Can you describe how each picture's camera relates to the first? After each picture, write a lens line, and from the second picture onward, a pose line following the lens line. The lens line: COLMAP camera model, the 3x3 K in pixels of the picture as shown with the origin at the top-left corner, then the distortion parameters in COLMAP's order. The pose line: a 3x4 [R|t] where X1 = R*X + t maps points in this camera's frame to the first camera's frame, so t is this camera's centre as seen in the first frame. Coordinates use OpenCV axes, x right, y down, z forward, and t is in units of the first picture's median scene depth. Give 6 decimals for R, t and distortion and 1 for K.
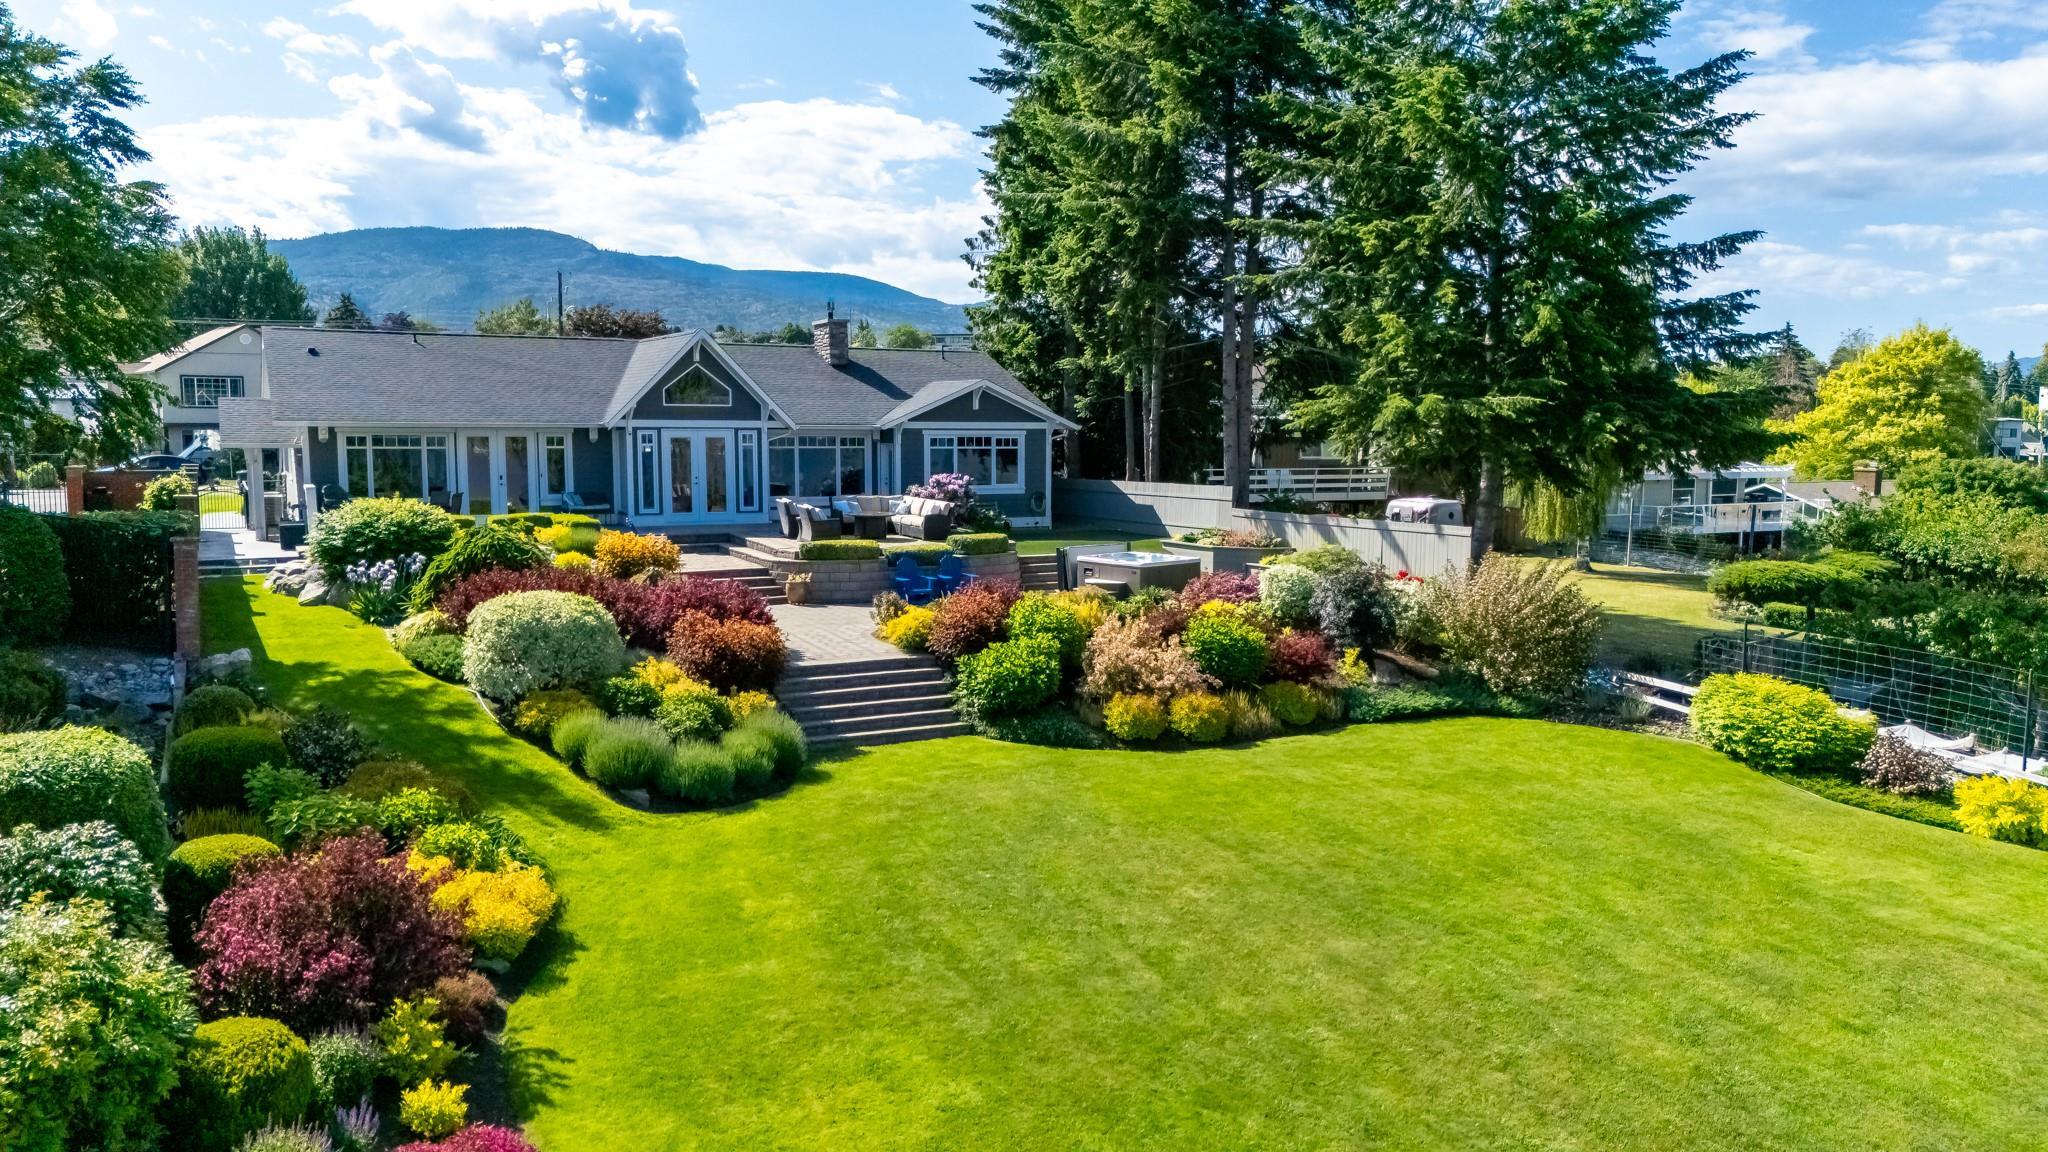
lens RADIAL K [[1488.4, 0, 1024.0], [0, 1488.4, 576.0], [0, 0, 1]] dist [0.071654, -0.084619]
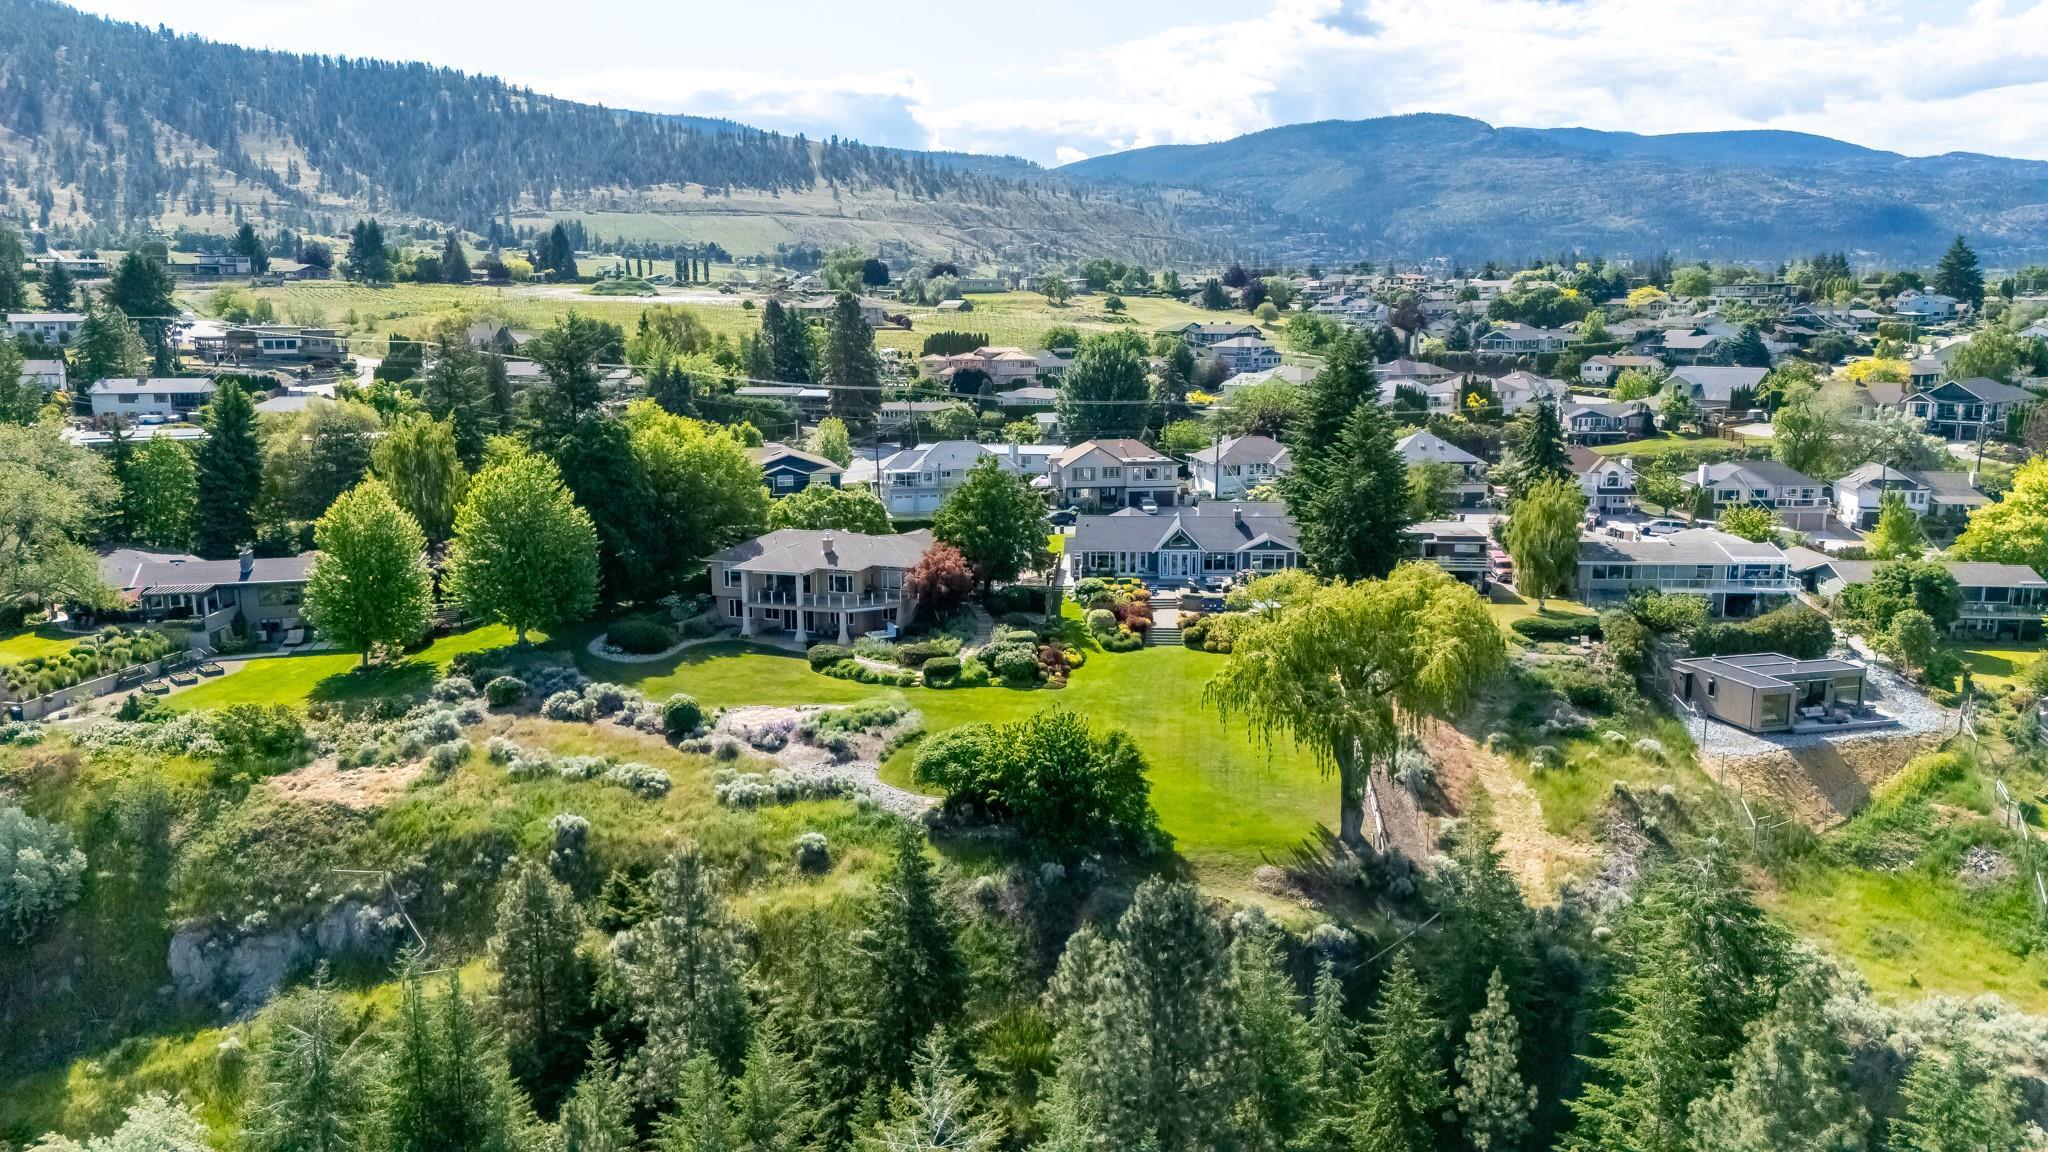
lens RADIAL K [[1488.4, 0, 1024.0], [0, 1488.4, 576.0], [0, 0, 1]] dist [0.071654, -0.084619]
pose [[0.841429, 0.085909, -0.533495, 1.771145], [-0.043925, 0.994888, 0.090929, -0.452159], [0.538580, -0.053077, 0.840901, -2.825856]]
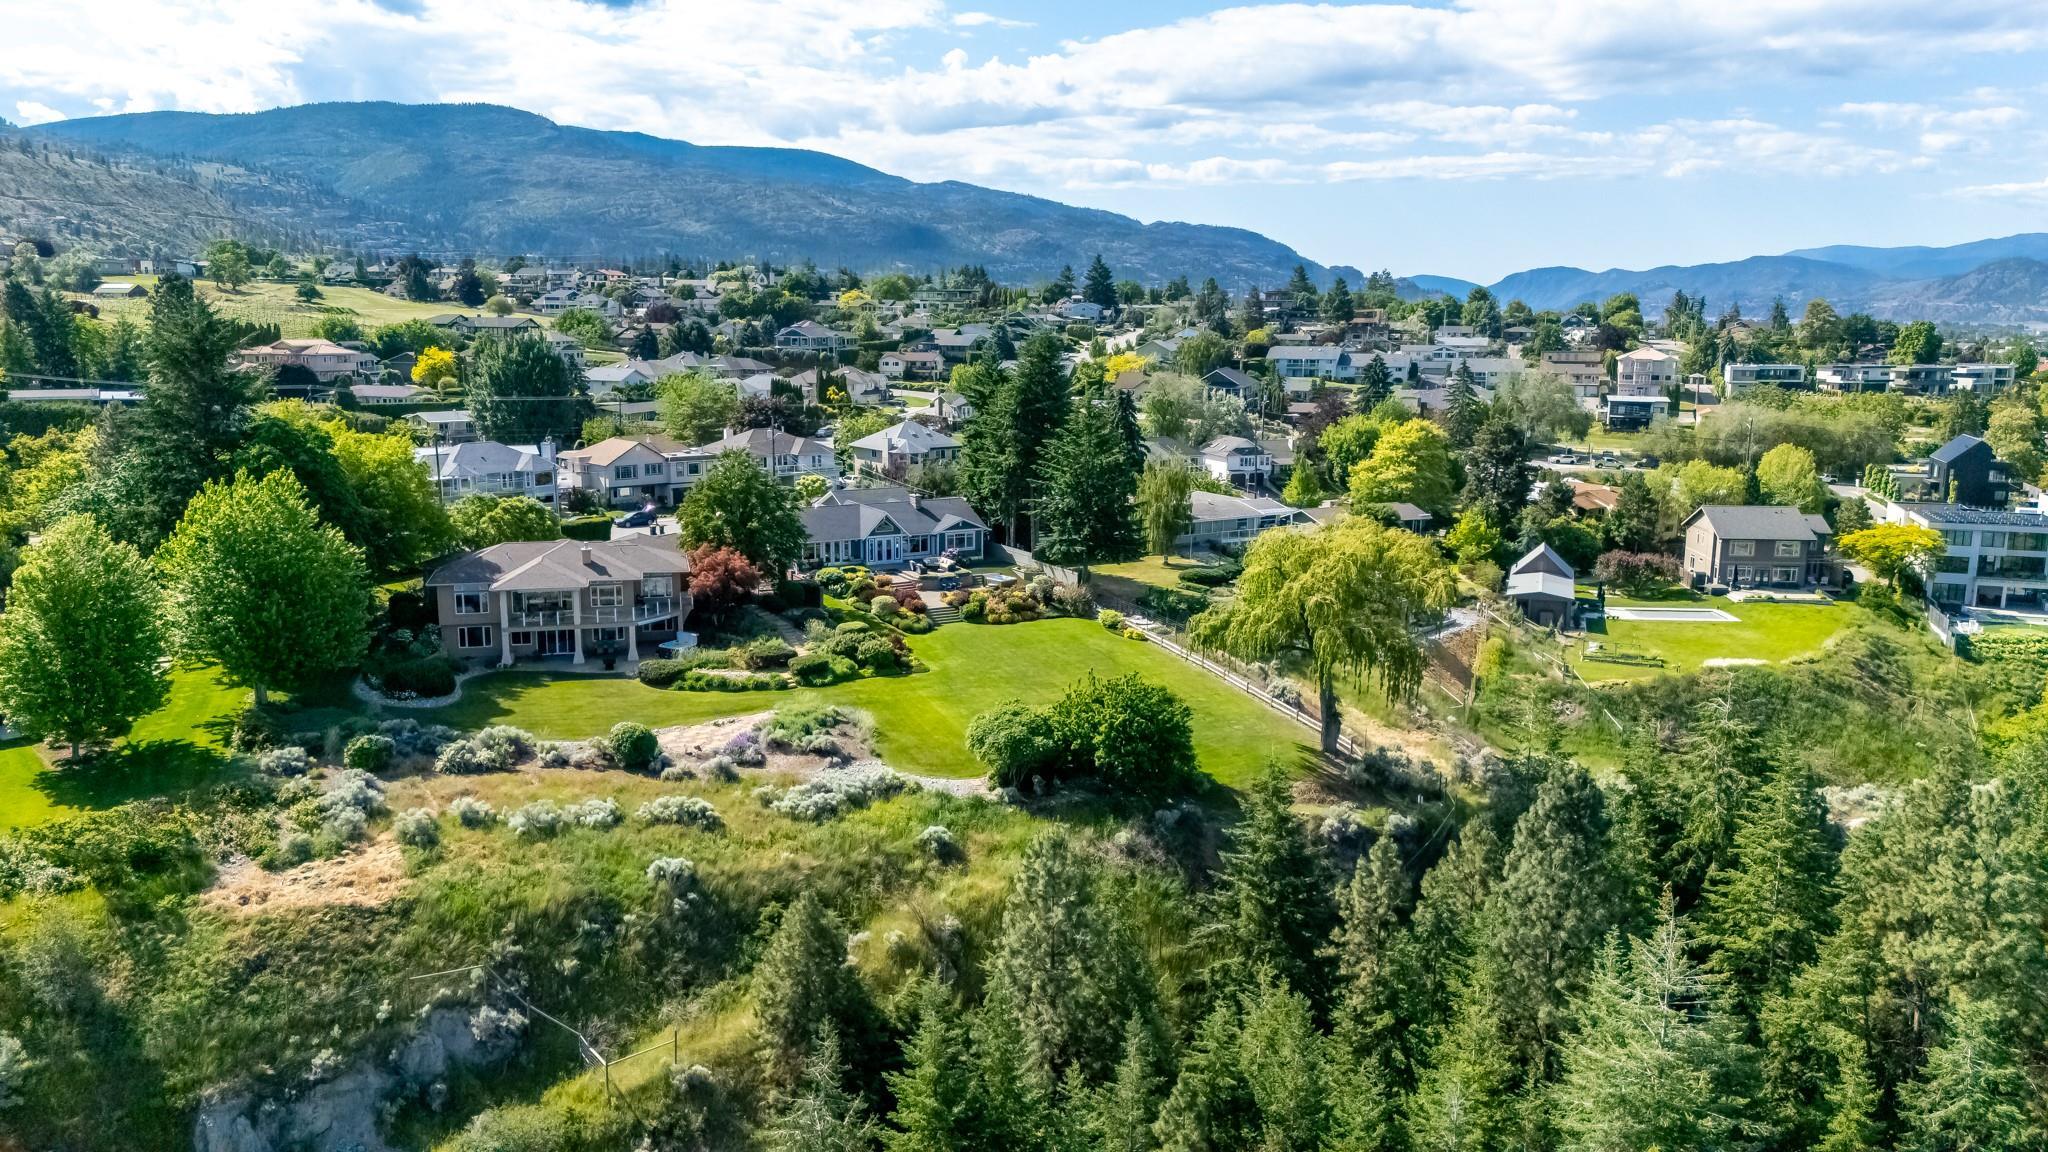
lens RADIAL K [[1488.4, 0, 1024.0], [0, 1488.4, 576.0], [0, 0, 1]] dist [0.071654, -0.084619]
pose [[0.999770, -0.000578, 0.021440, 0.057012], [-0.001116, 0.996880, 0.078927, -0.381937], [-0.021419, -0.078933, 0.996650, -3.440209]]
